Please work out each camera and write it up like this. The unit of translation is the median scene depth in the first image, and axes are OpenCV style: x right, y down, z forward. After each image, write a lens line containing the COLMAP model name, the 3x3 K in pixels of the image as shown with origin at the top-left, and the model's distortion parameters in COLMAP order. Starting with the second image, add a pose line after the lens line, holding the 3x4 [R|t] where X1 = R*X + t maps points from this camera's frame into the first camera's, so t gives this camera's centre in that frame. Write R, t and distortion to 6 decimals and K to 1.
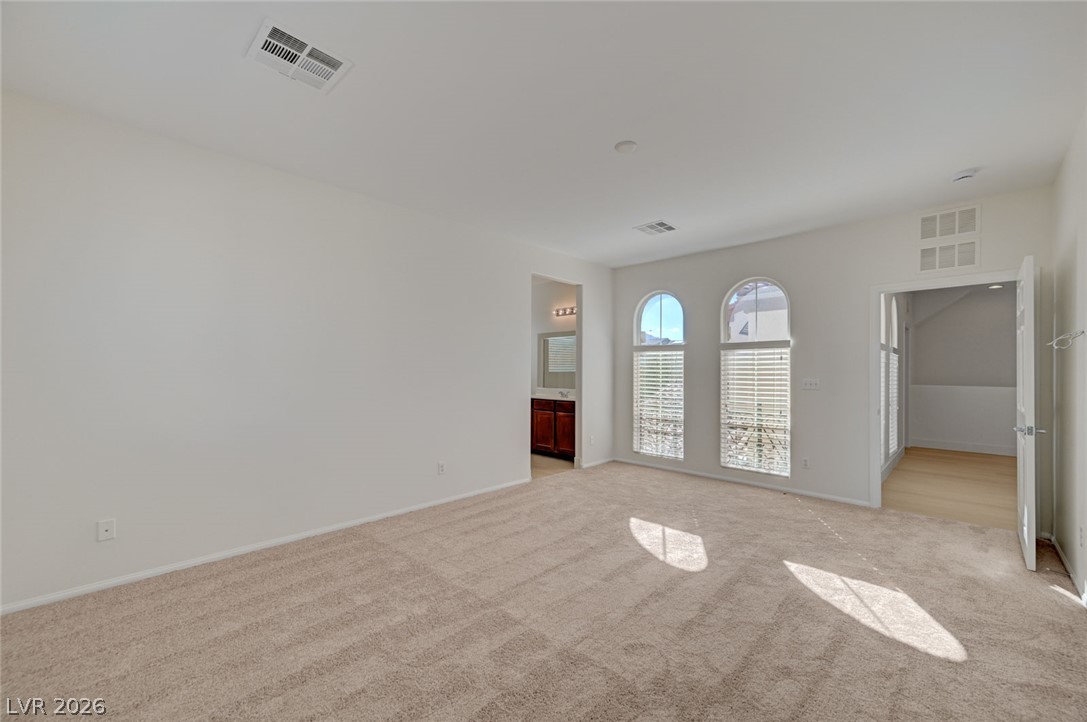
lens RADIAL K [[436.7, 0, 546.7], [0, 436.7, 368.9], [0, 0, 1]] dist [-0.008237, 0.000074]
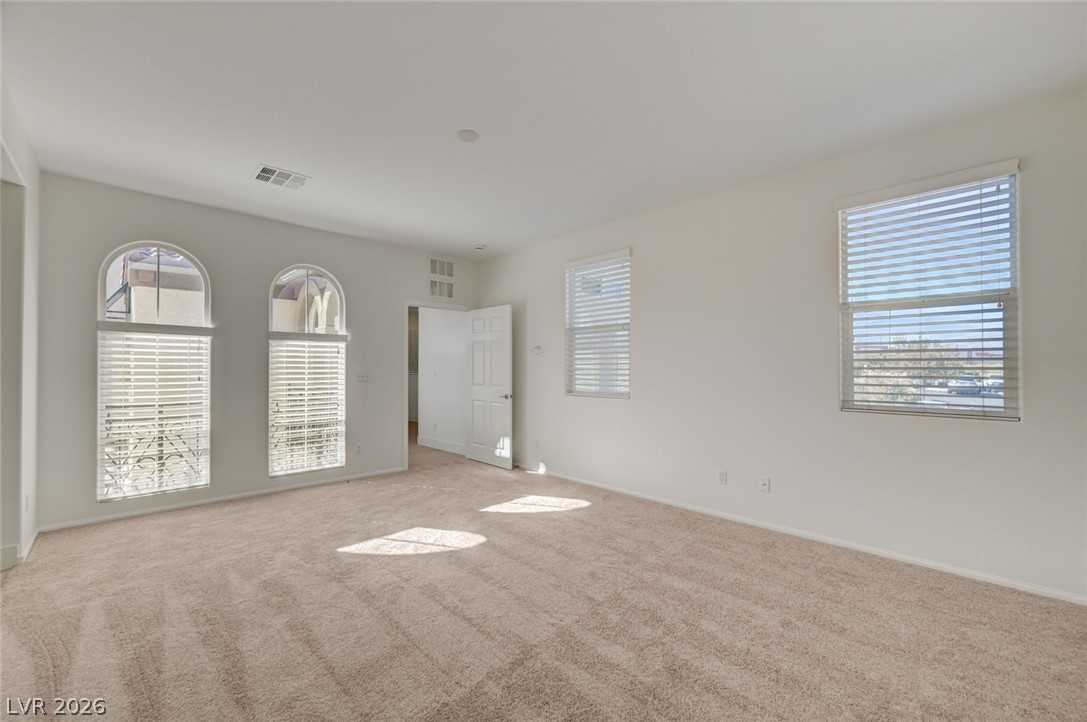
lens RADIAL K [[431.7, 0, 563.3], [0, 431.7, 361.5], [0, 0, 1]] dist [-0.008948, -0.000060]
pose [[-0.006840, 0.005780, 0.999960, -0.483433], [-0.009541, 0.999937, -0.005845, -0.001378], [-0.999931, -0.009580, -0.006784, 0.484623]]
